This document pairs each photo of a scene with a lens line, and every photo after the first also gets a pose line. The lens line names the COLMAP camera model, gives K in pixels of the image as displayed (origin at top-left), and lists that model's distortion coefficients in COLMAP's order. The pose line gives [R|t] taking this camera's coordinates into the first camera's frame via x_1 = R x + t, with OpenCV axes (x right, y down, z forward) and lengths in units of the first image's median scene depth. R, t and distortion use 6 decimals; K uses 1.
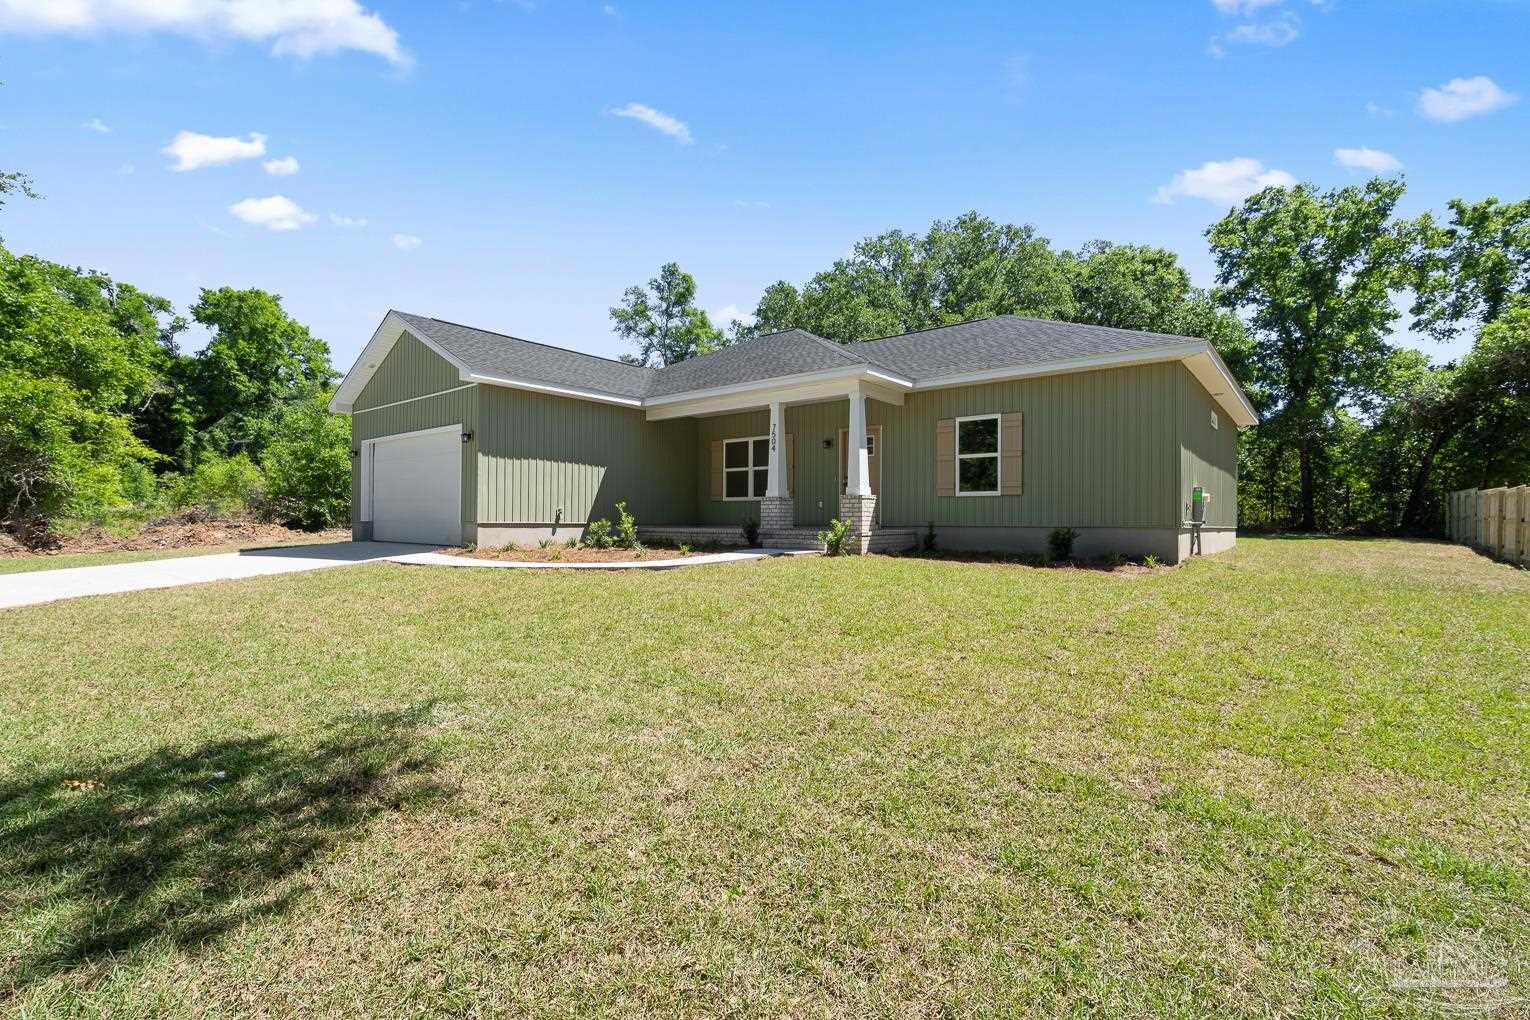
lens RADIAL K [[687.4, 0, 774.8], [0, 687.4, 513.8], [0, 0, 1]] dist [-0.012771, 0.003080]
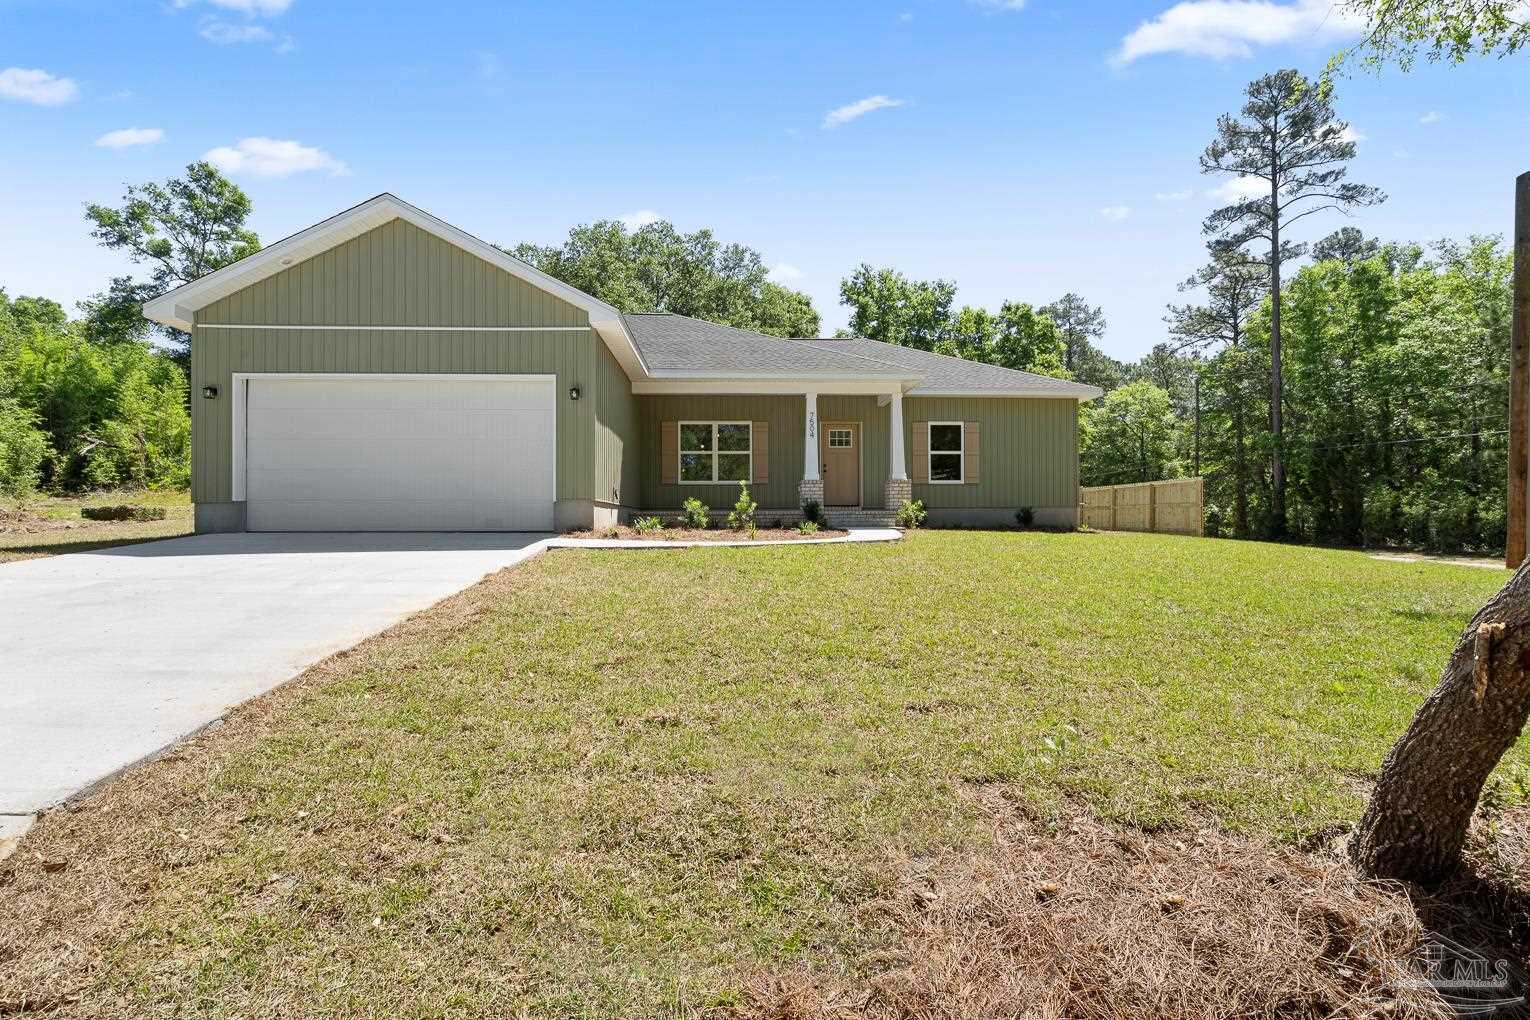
lens RADIAL K [[687.4, 0, 760.4], [0, 687.4, 526.2], [0, 0, 1]] dist [-0.012771, 0.003080]
pose [[0.750006, -0.014065, 0.661281, -0.647802], [0.000746, 0.999791, 0.020419, 0.020966], [-0.661430, -0.014821, 0.749860, 0.206514]]
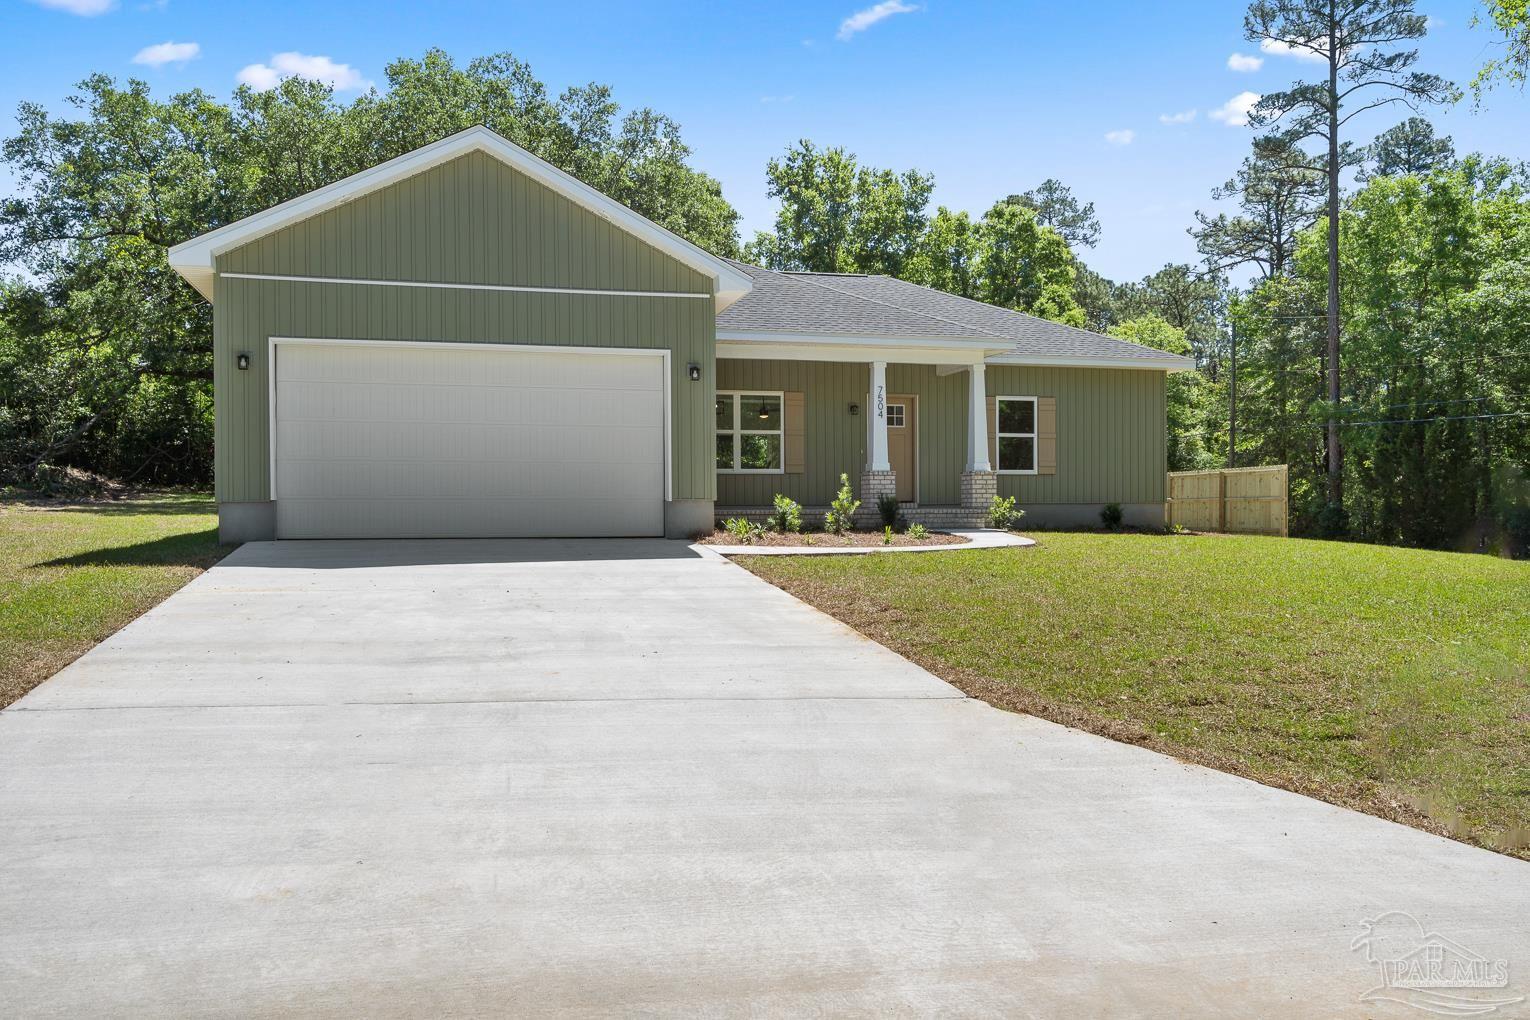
lens RADIAL K [[1156.2, 0, 785.3], [0, 1156.2, 538.8], [0, 0, 1]] dist [0.008840, -0.011670]
pose [[0.580972, -0.026416, 0.813495, -1.042613], [0.003208, 0.999540, 0.030166, 0.013592], [-0.813917, -0.014916, 0.580789, 0.215723]]
